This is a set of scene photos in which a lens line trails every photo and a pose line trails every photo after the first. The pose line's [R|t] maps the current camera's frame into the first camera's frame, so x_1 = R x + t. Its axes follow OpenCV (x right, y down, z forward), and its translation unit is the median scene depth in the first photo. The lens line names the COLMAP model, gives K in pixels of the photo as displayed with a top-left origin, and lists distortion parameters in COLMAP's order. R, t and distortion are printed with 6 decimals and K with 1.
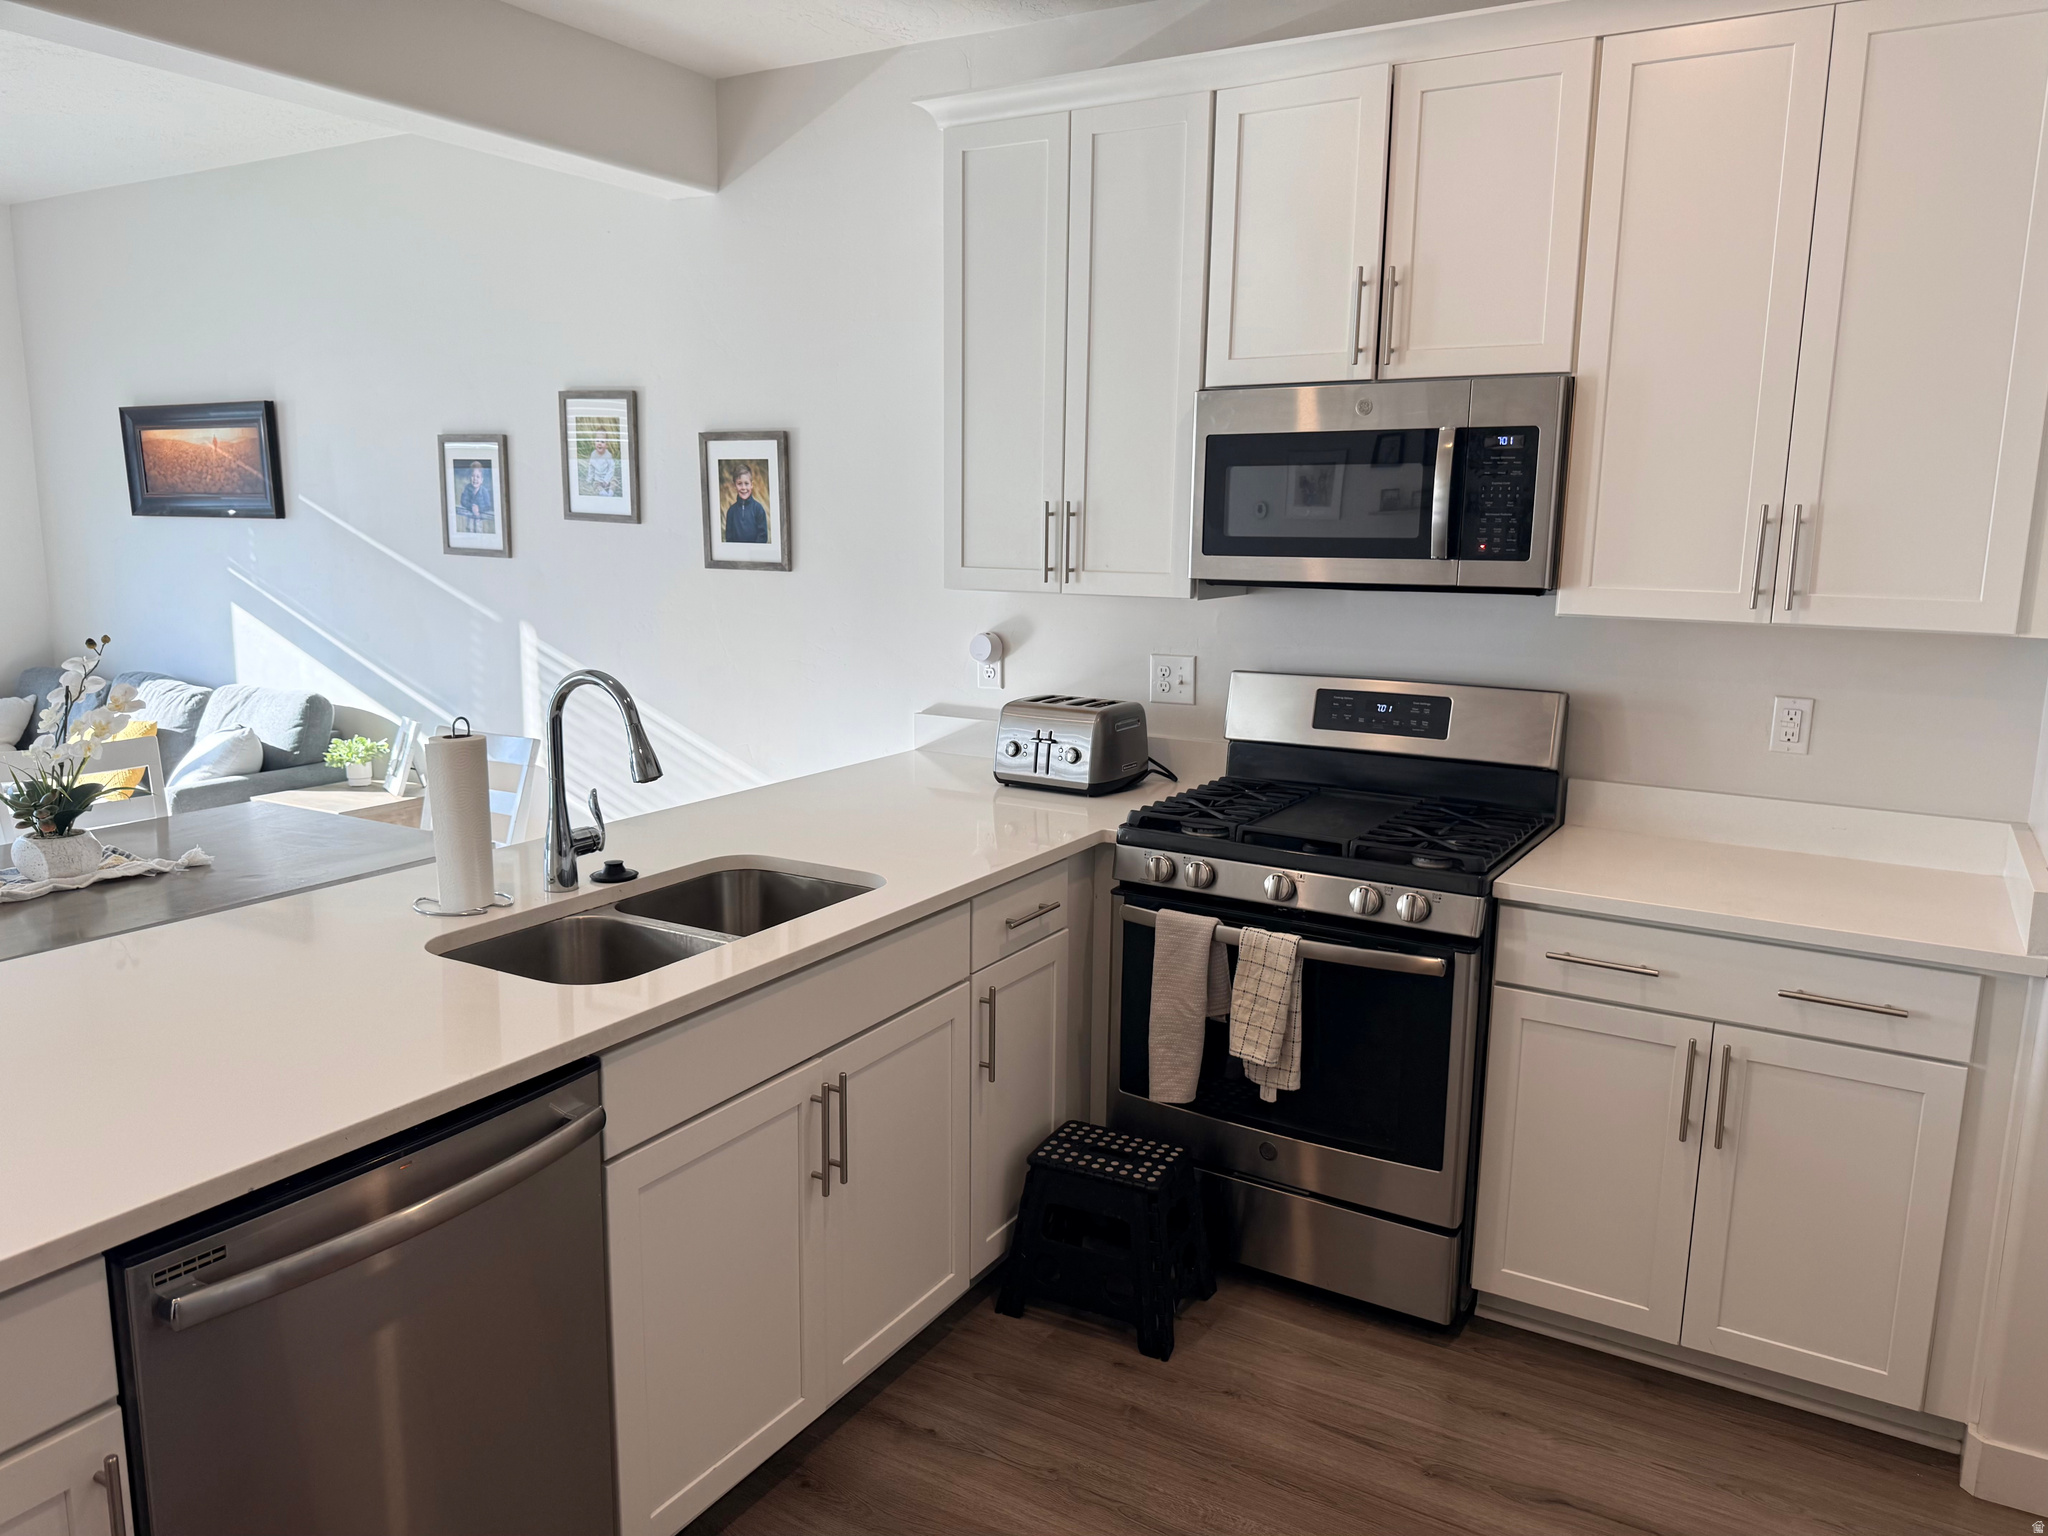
lens RADIAL K [[1464.7, 0, 1024.0], [0, 1464.7, 768.0], [0, 0, 1]] dist [-0.000291, -0.002614]
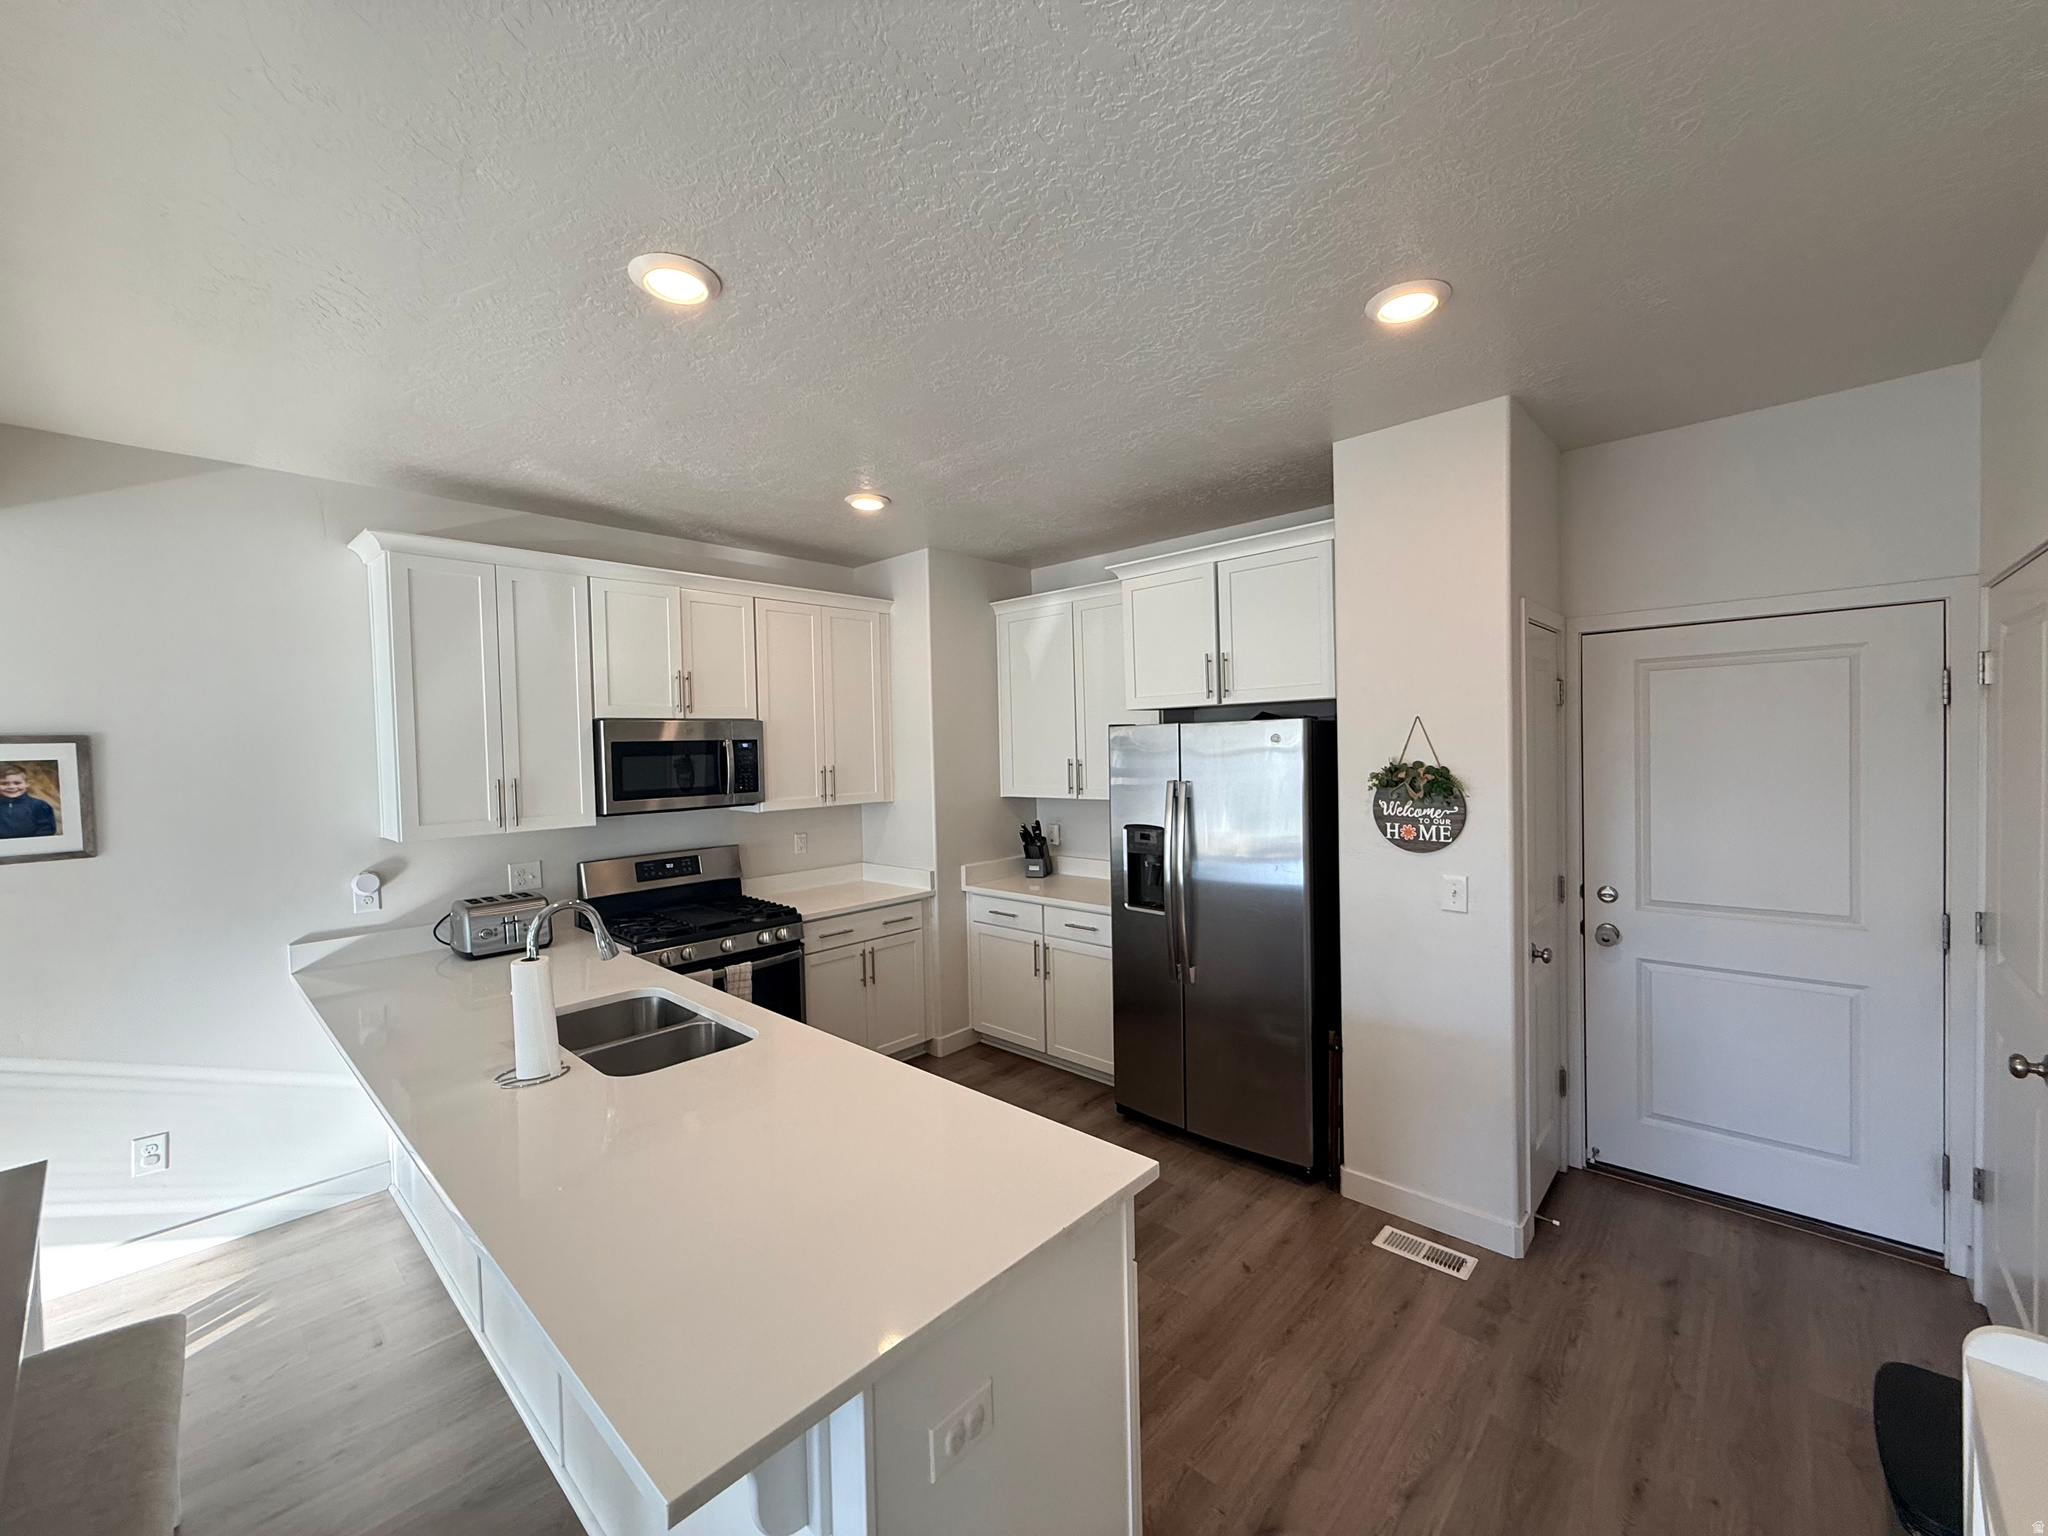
lens RADIAL K [[818.3, 0, 1024.0], [0, 818.3, 768.0], [0, 0, 1]] dist [-0.001009, -0.000127]
pose [[0.214647, -0.051988, 0.975307, -0.753630], [0.187661, 0.982172, 0.011053, -0.091299], [-0.958494, 0.180655, 0.220577, 0.203840]]
